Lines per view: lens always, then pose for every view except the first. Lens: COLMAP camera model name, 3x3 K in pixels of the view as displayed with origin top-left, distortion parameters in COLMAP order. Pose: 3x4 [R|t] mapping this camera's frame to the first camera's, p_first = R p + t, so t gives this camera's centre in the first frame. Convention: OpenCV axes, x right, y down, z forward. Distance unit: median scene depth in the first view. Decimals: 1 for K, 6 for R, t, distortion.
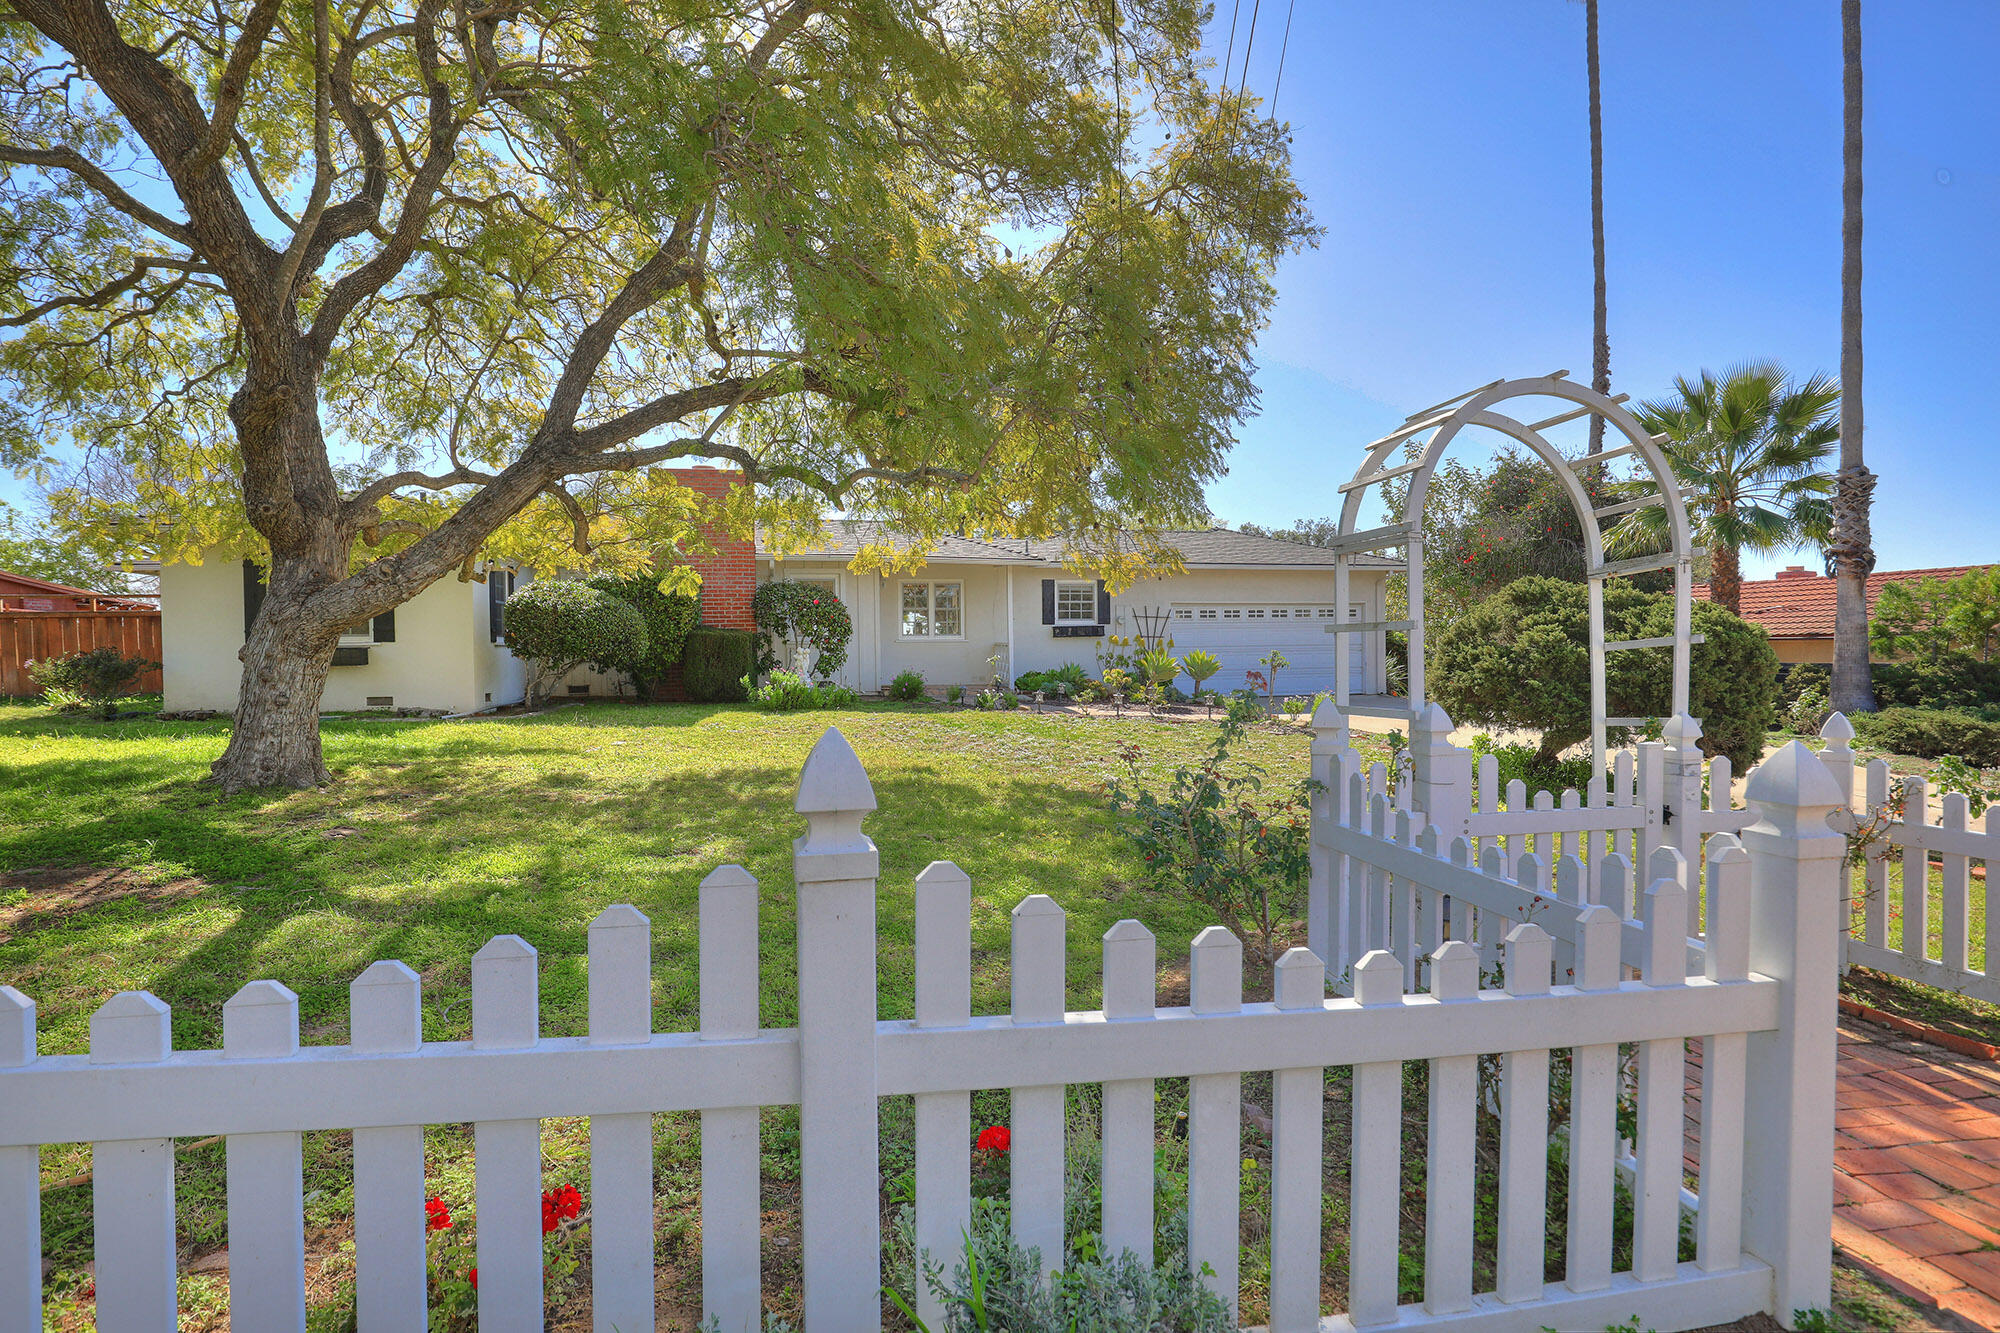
lens RADIAL K [[1048.2, 0, 1000.0], [0, 1048.2, 666.5], [0, 0, 1]] dist [0.000543, -0.000062]
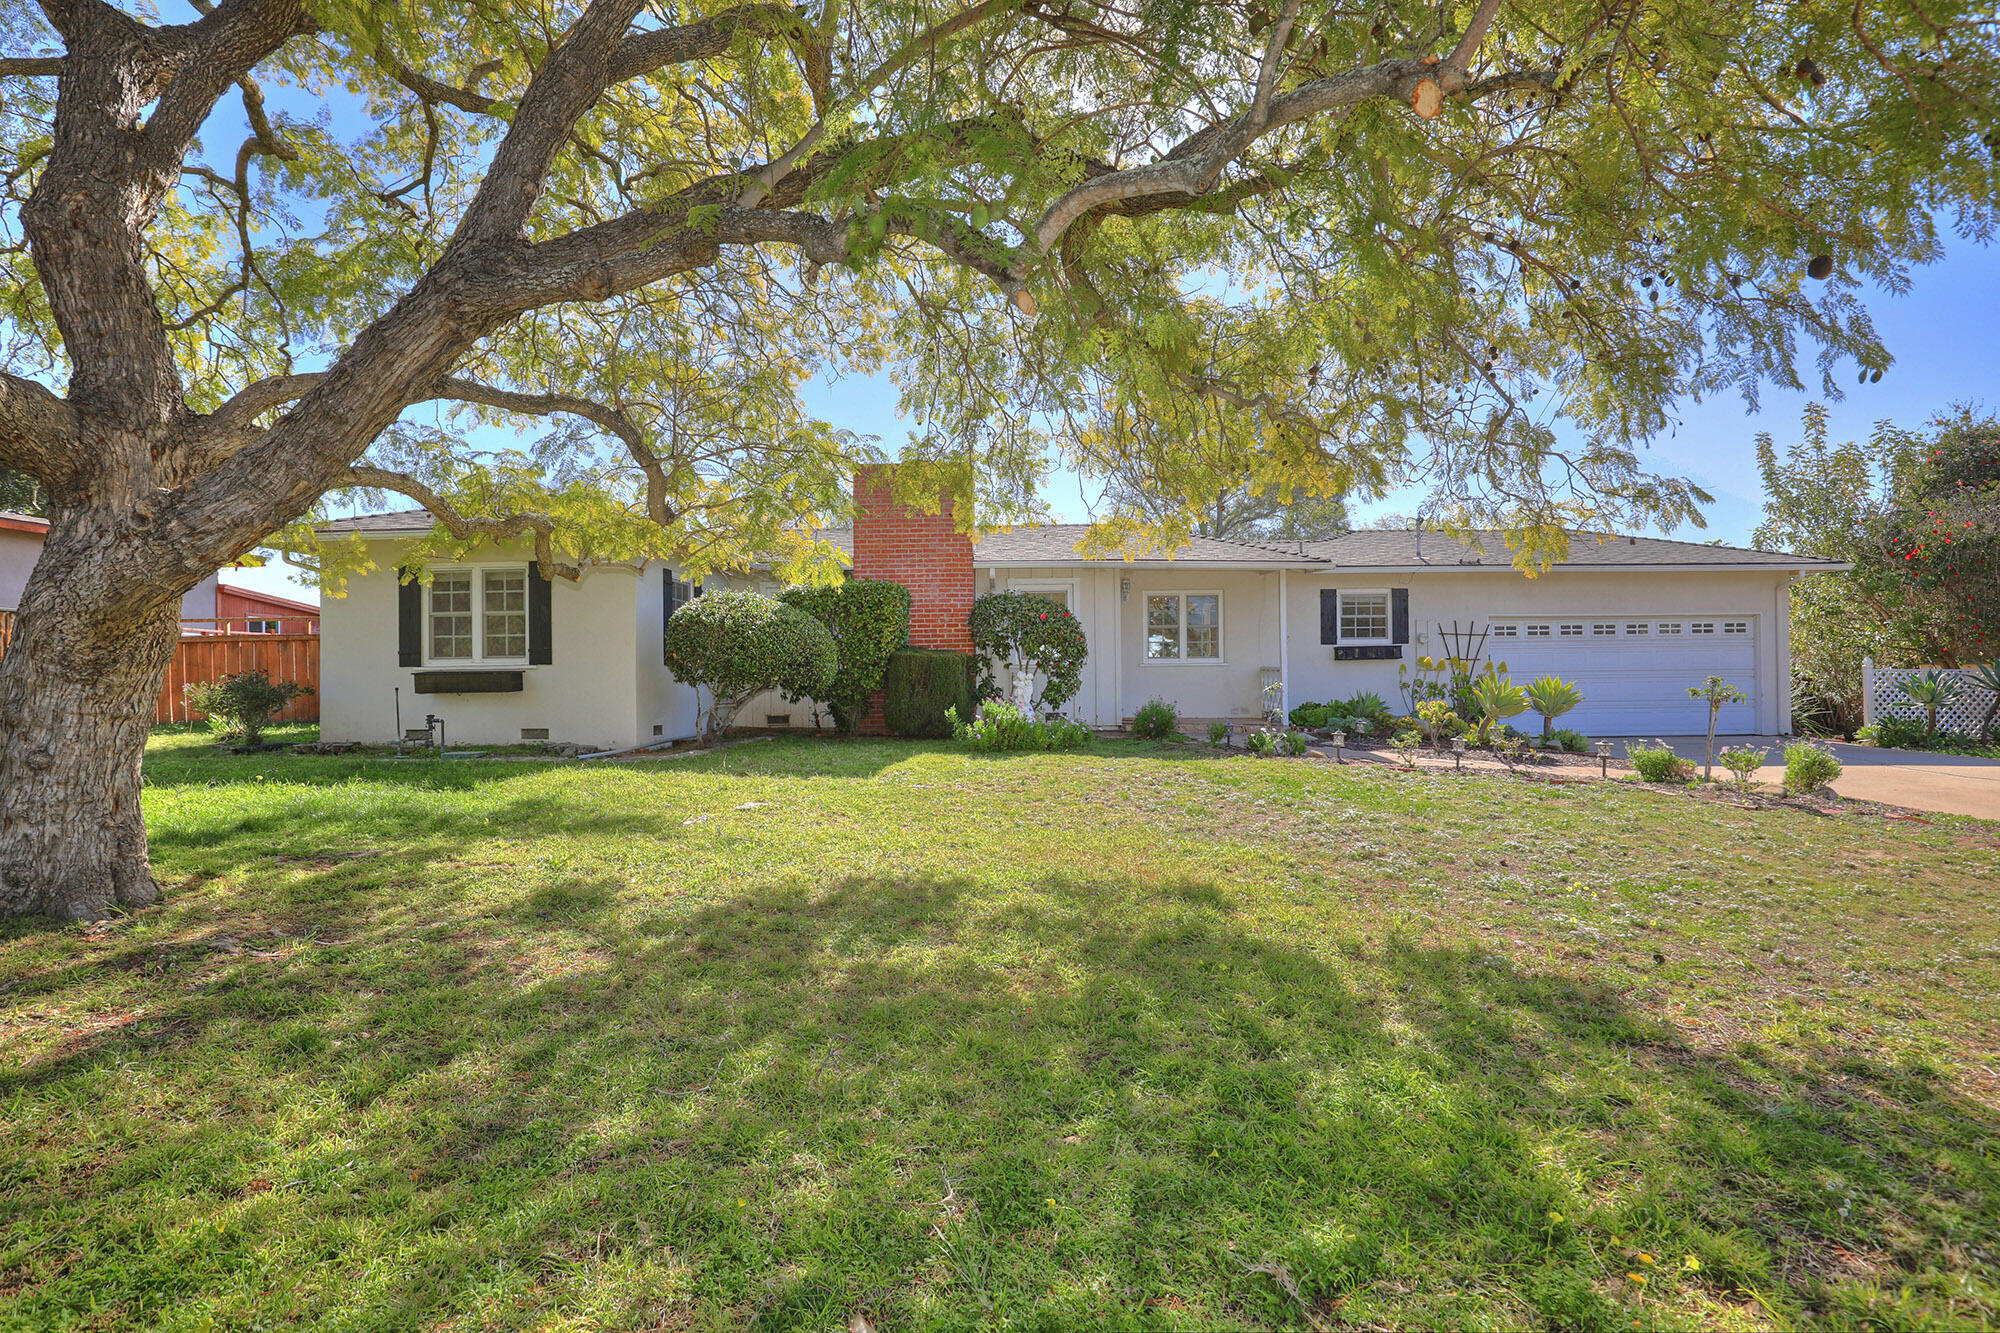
lens RADIAL K [[1022.1, 0, 1000.0], [0, 1022.1, 666.5], [0, 0, 1]] dist [-0.037277, 0.000066]
pose [[0.973348, -0.000411, -0.229335, -0.027644], [-0.005432, 0.999677, -0.024847, -0.002760], [0.229271, 0.025431, 0.973030, 0.236396]]
